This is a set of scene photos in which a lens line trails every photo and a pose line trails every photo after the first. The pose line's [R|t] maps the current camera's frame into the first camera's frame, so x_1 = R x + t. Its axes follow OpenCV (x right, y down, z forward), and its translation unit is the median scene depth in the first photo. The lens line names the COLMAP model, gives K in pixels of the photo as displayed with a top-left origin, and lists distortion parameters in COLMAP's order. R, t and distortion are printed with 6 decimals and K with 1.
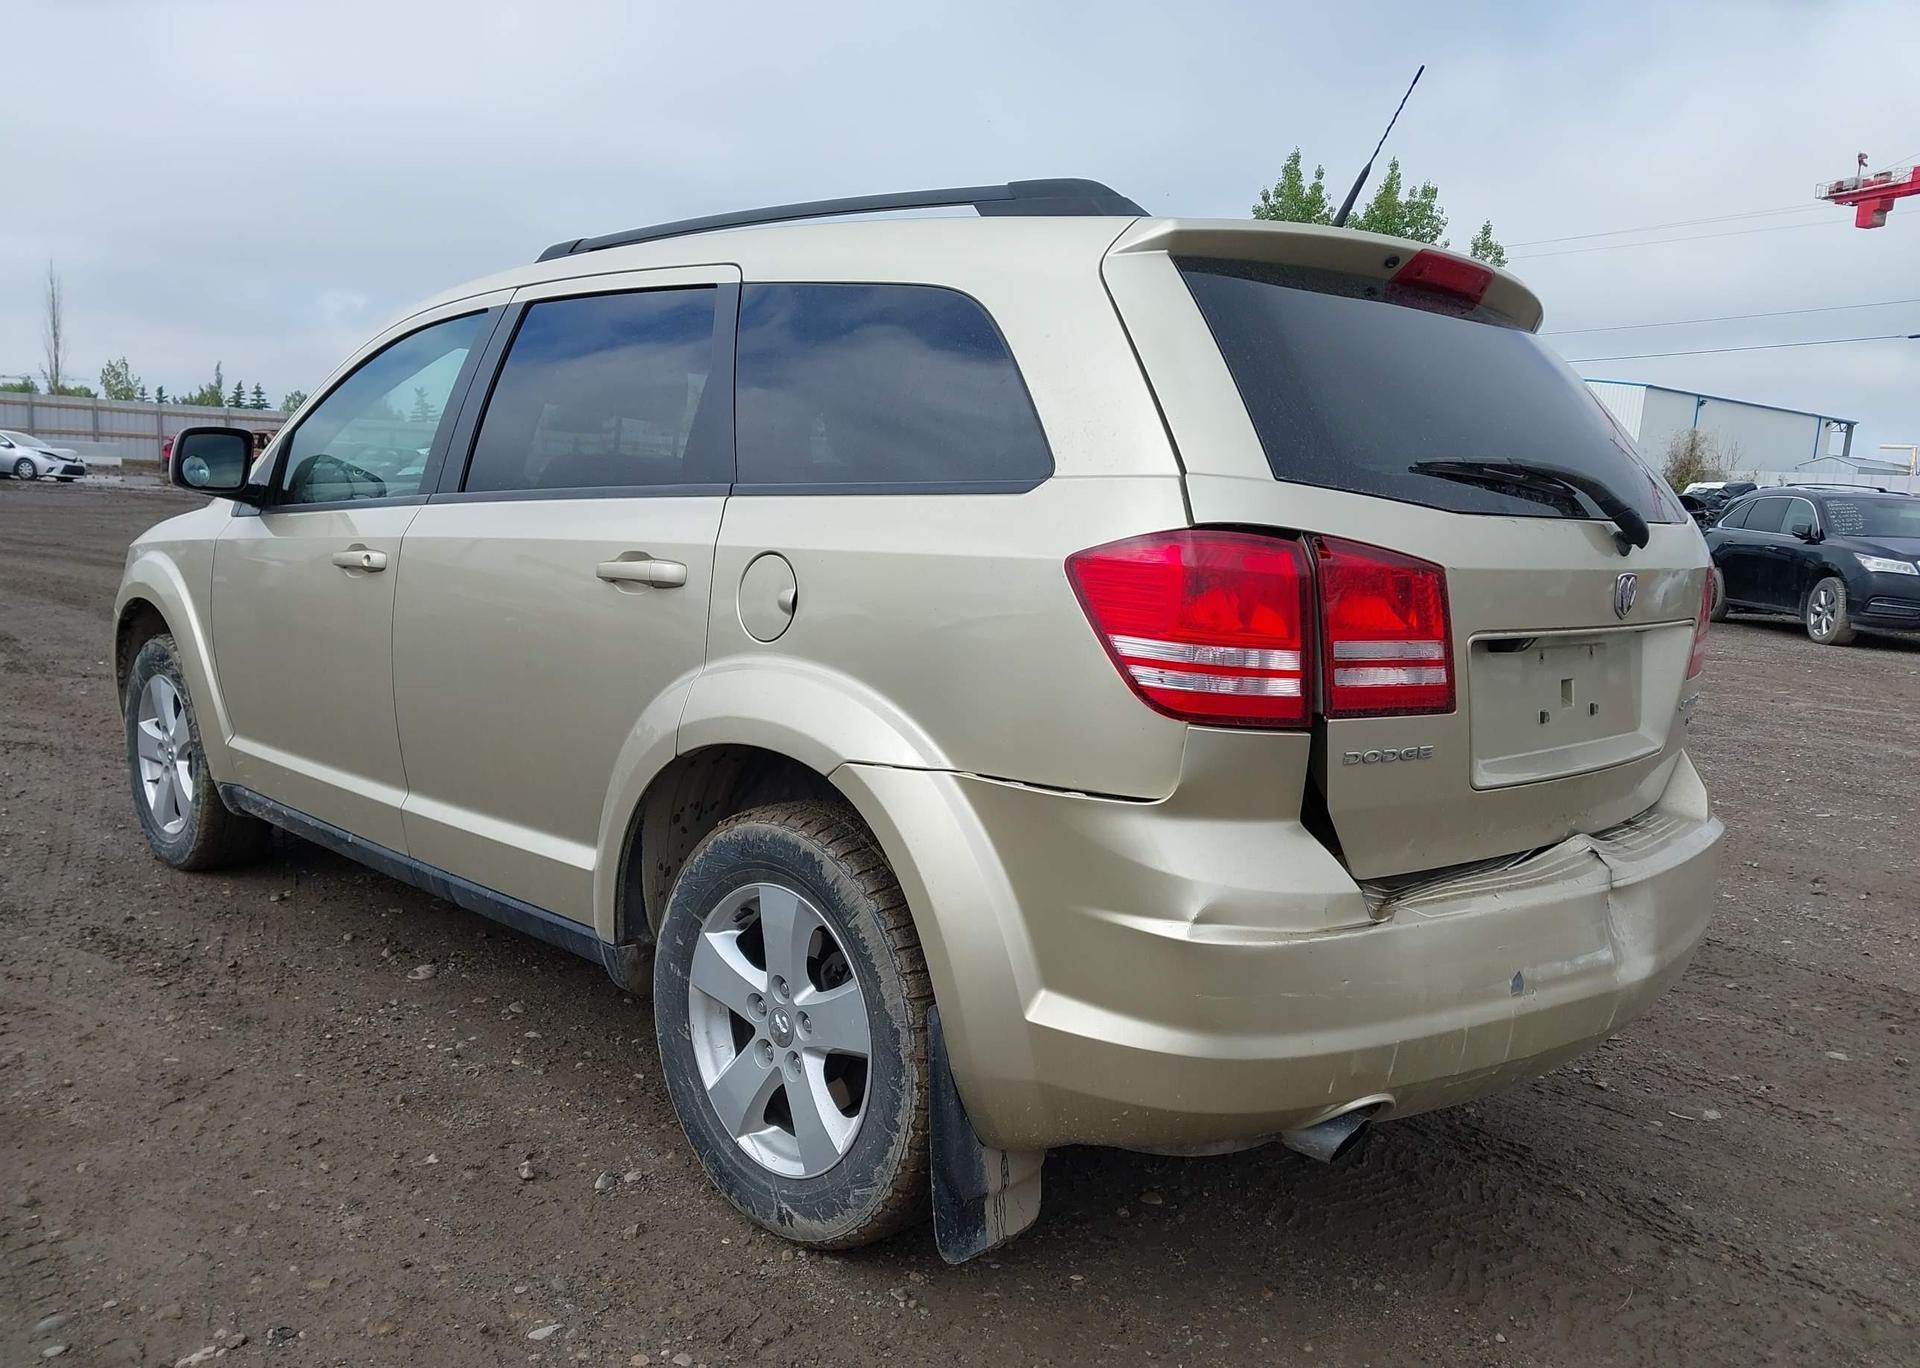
lens RADIAL K [[1537.2, 0, 962.3], [0, 1537.2, 689.7], [0, 0, 1]] dist [0.054279, -0.060662]
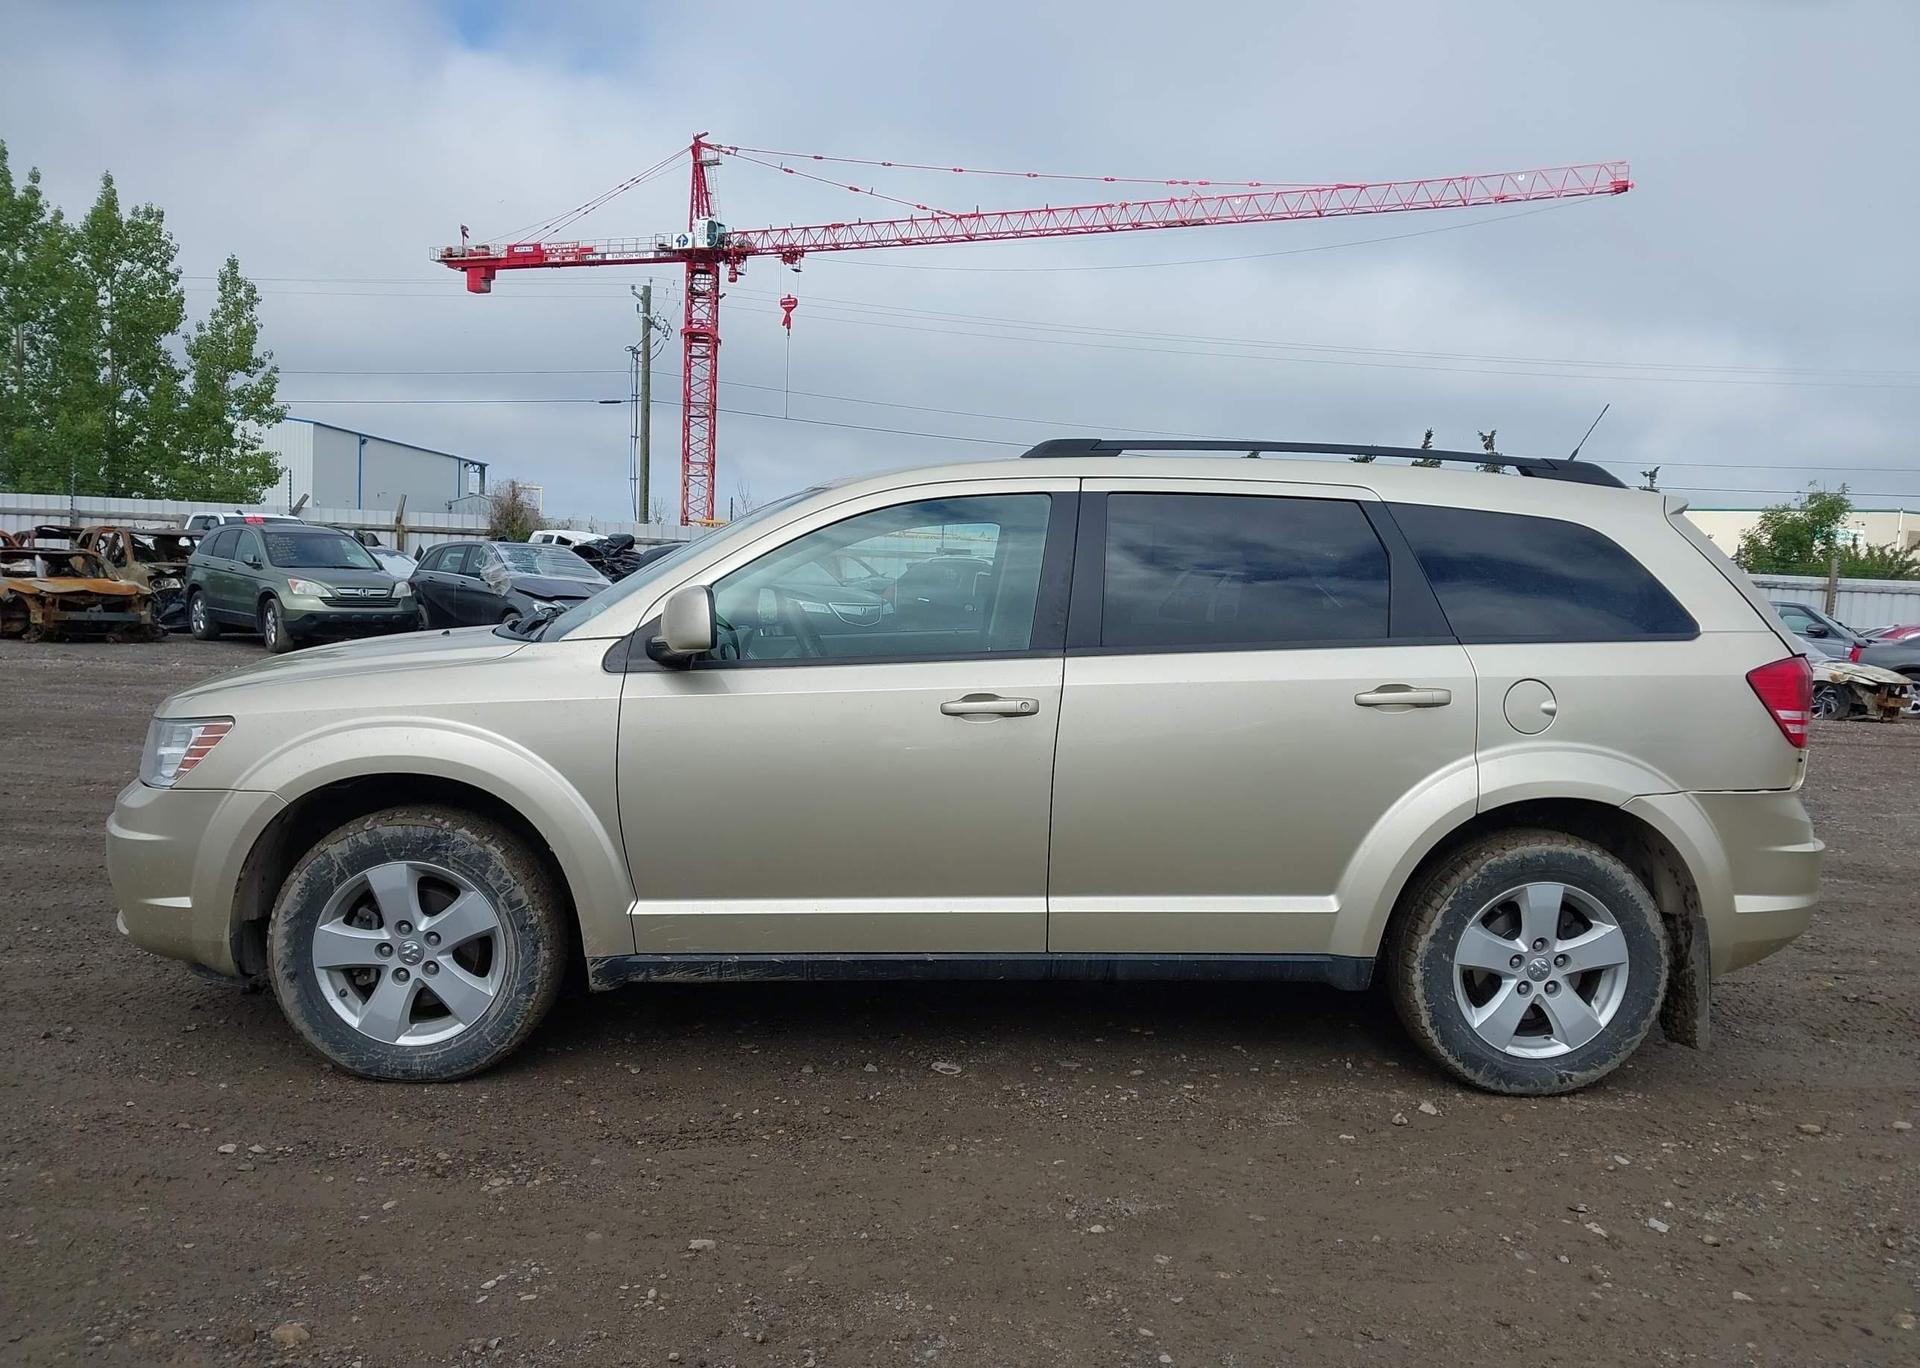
lens RADIAL K [[1537.2, 0, 966.0], [0, 1537.2, 681.1], [0, 0, 1]] dist [0.054279, -0.060662]
pose [[0.649324, -0.077716, 0.756530, -1.710159], [0.094395, 0.995309, 0.021227, -0.174677], [-0.754631, 0.057629, 0.653614, 0.362078]]
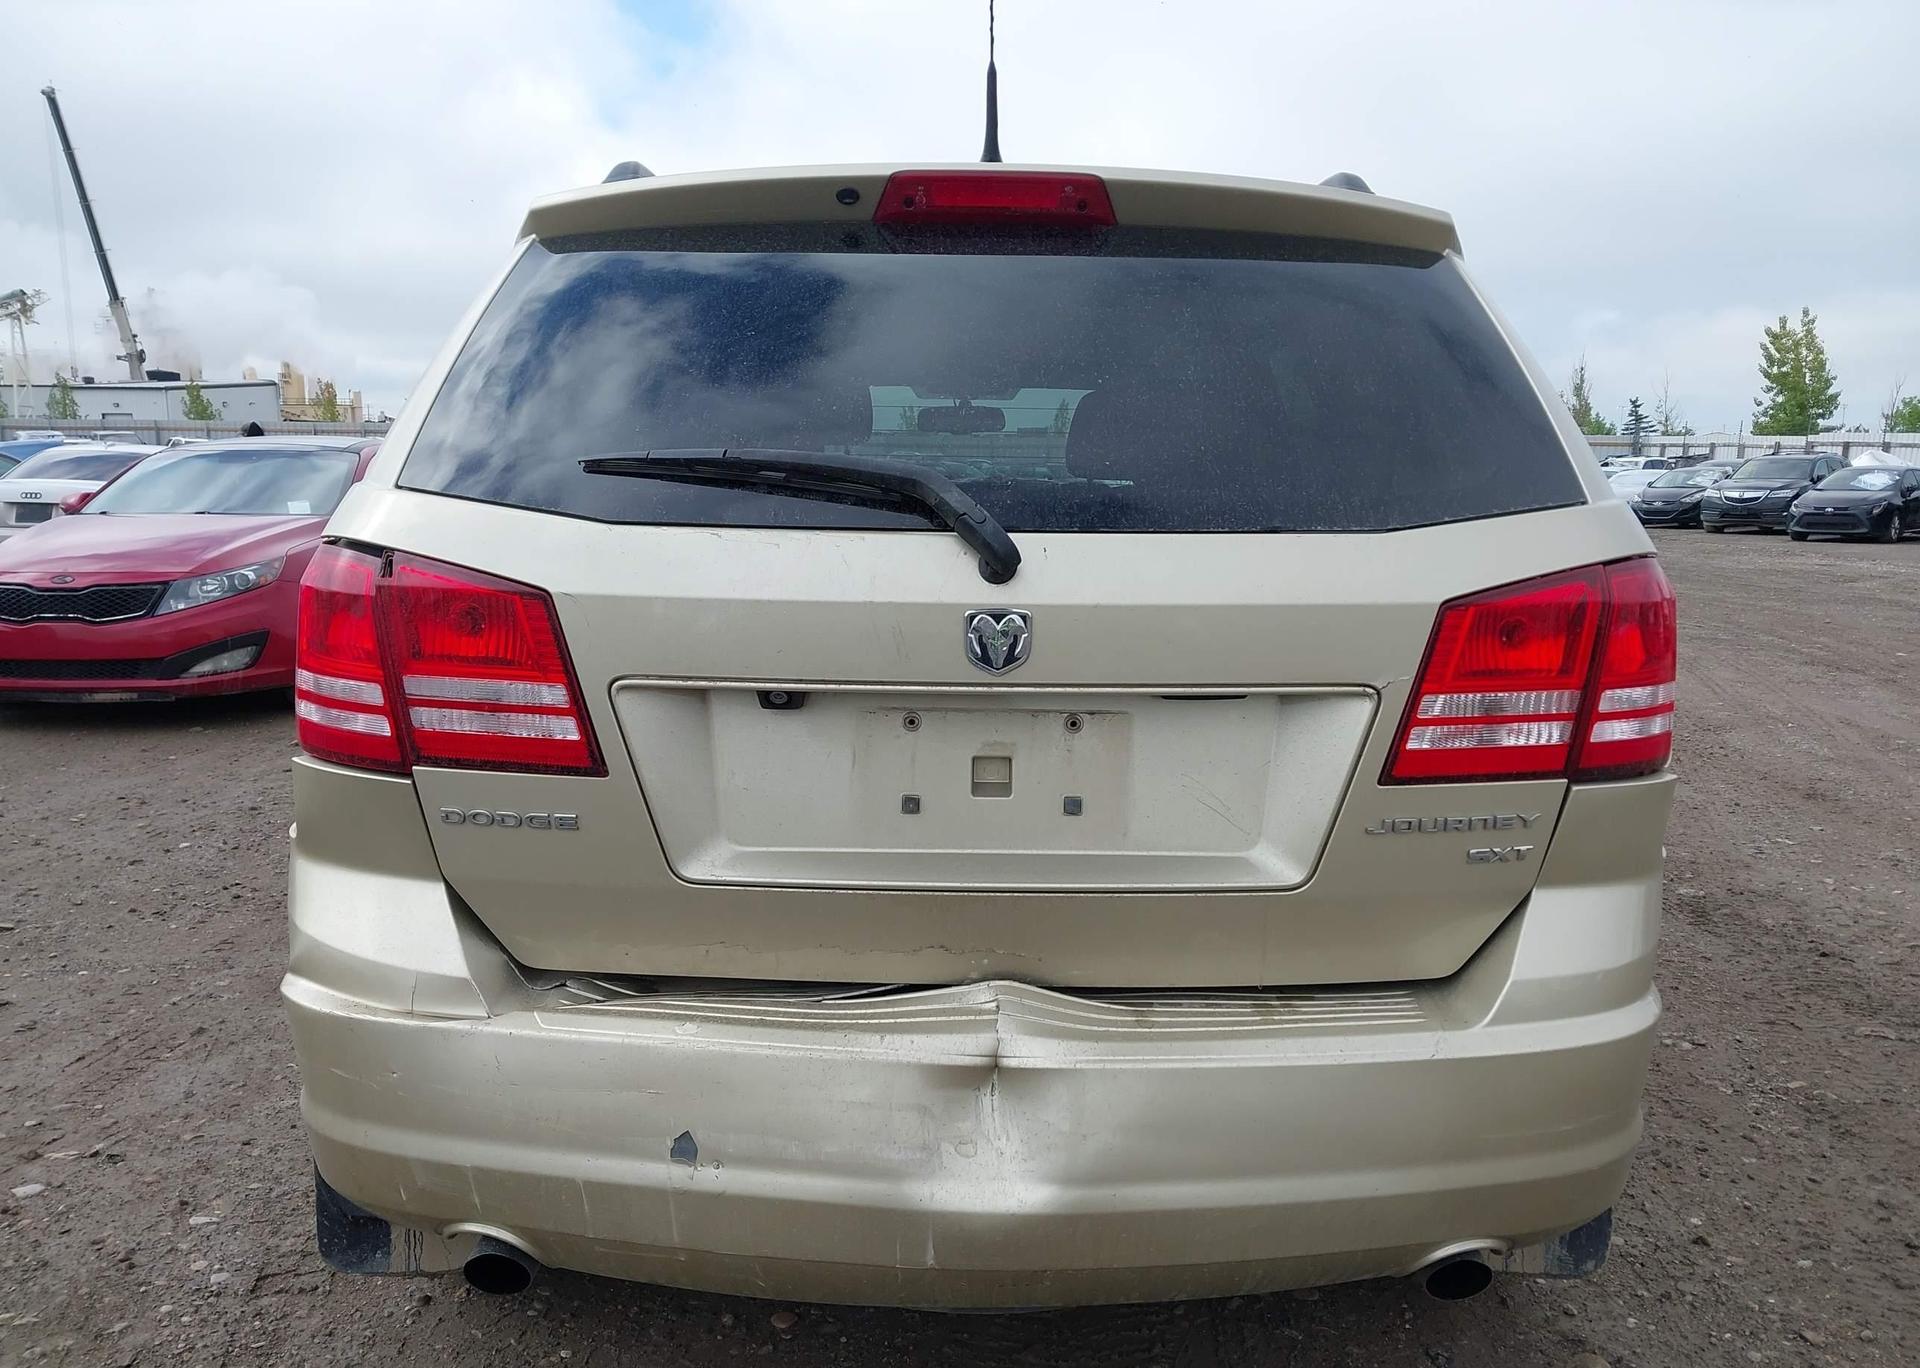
lens RADIAL K [[1537.2, 0, 952.0], [0, 1537.2, 686.8], [0, 0, 1]] dist [0.054279, -0.060662]
pose [[0.705611, 0.059734, -0.706077, 0.754334], [-0.069542, 0.997468, 0.014890, -0.041502], [0.705179, 0.038596, 0.707978, 0.430768]]
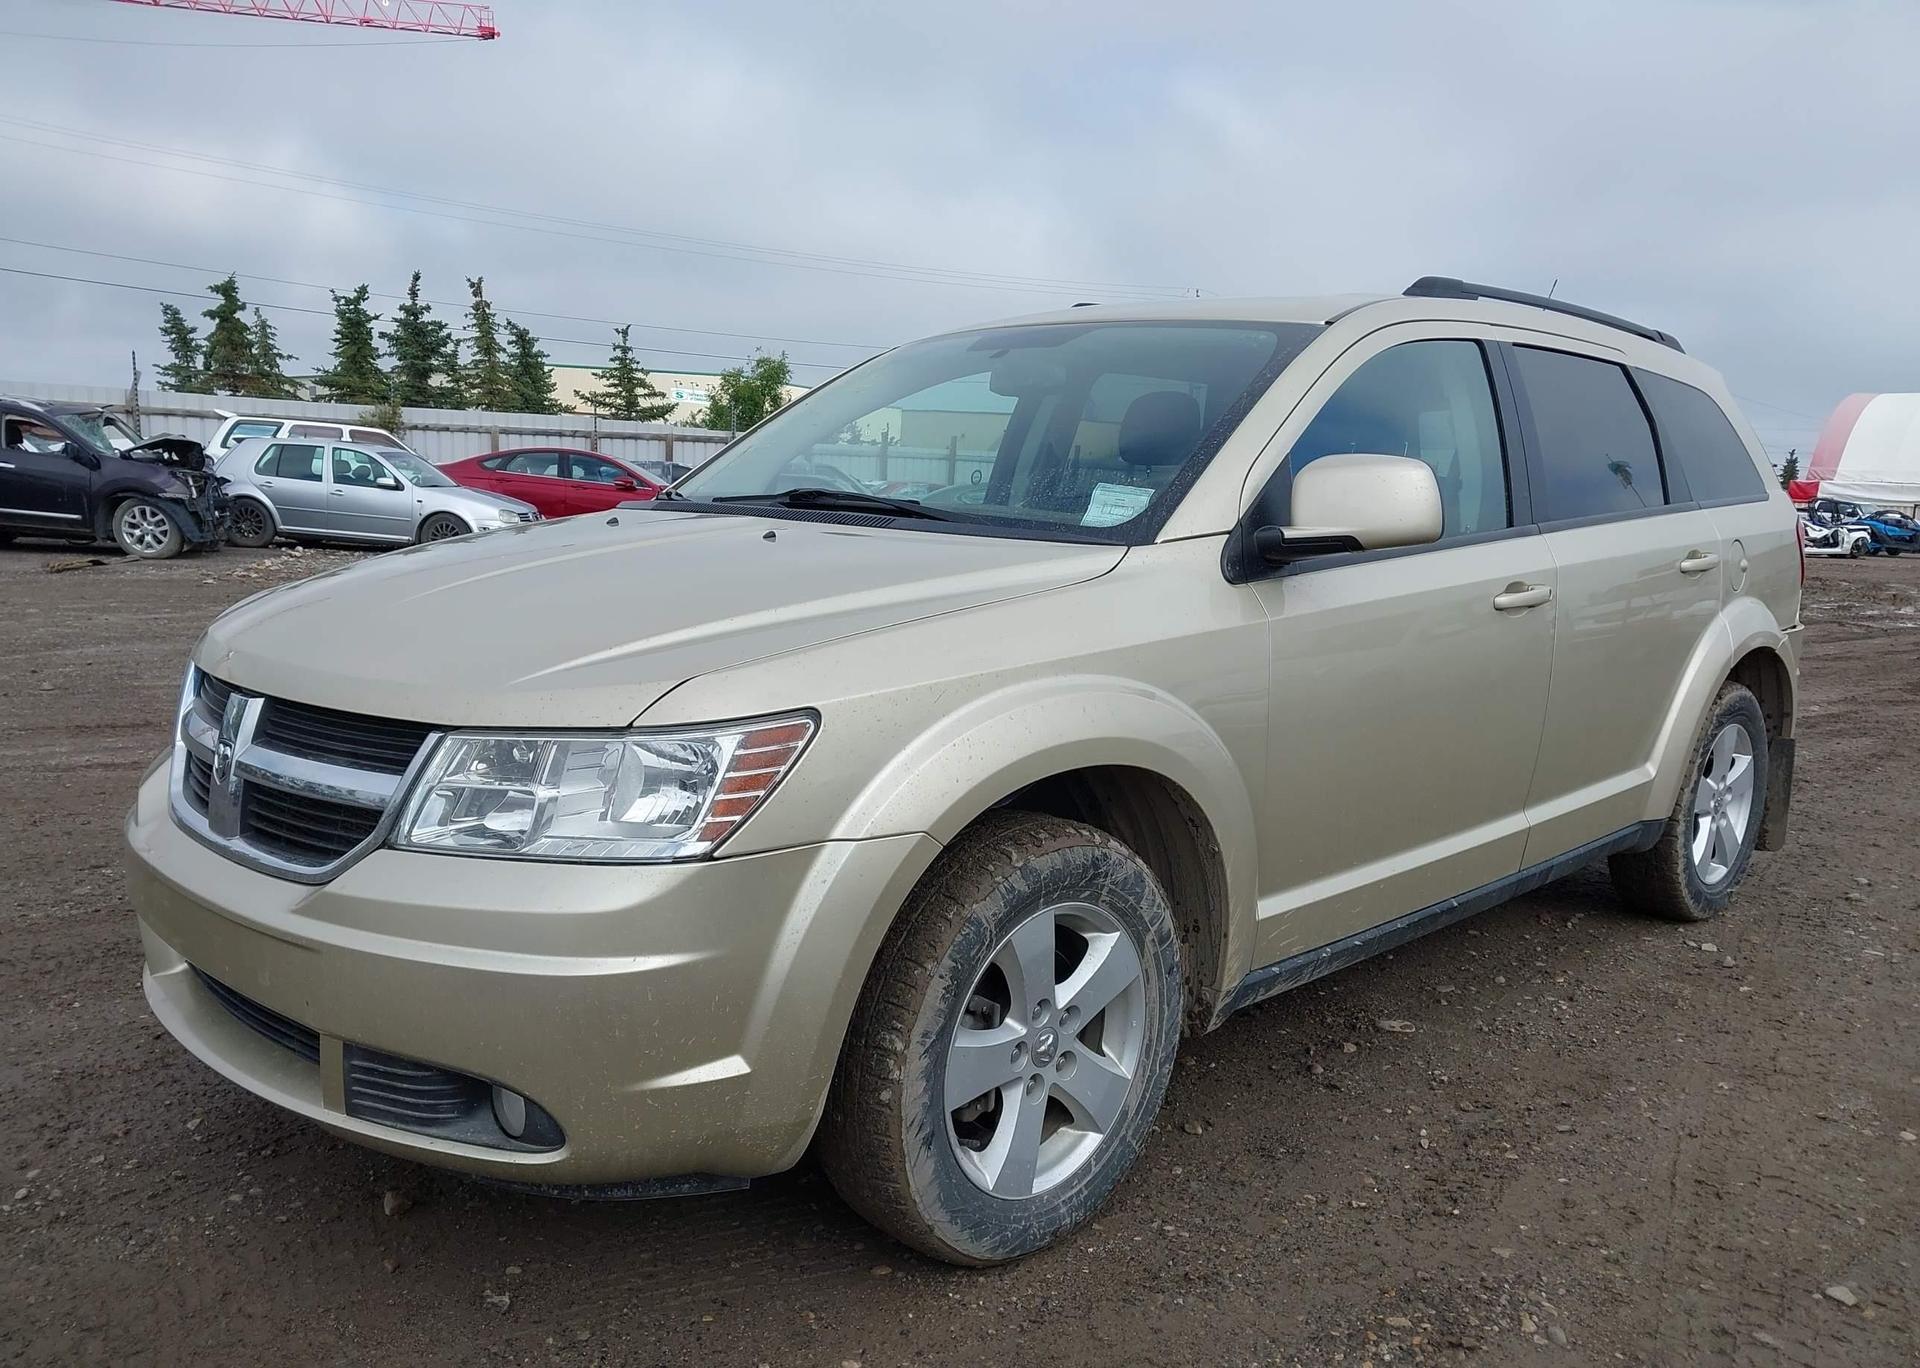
lens RADIAL K [[1537.2, 0, 971.1], [0, 1537.2, 691.6], [0, 0, 1]] dist [0.054279, -0.060662]
pose [[-0.021367, -0.190419, 0.981470, -1.826600], [0.094413, 0.976923, 0.191592, -0.332722], [-0.995304, 0.096758, -0.002896, 1.834195]]
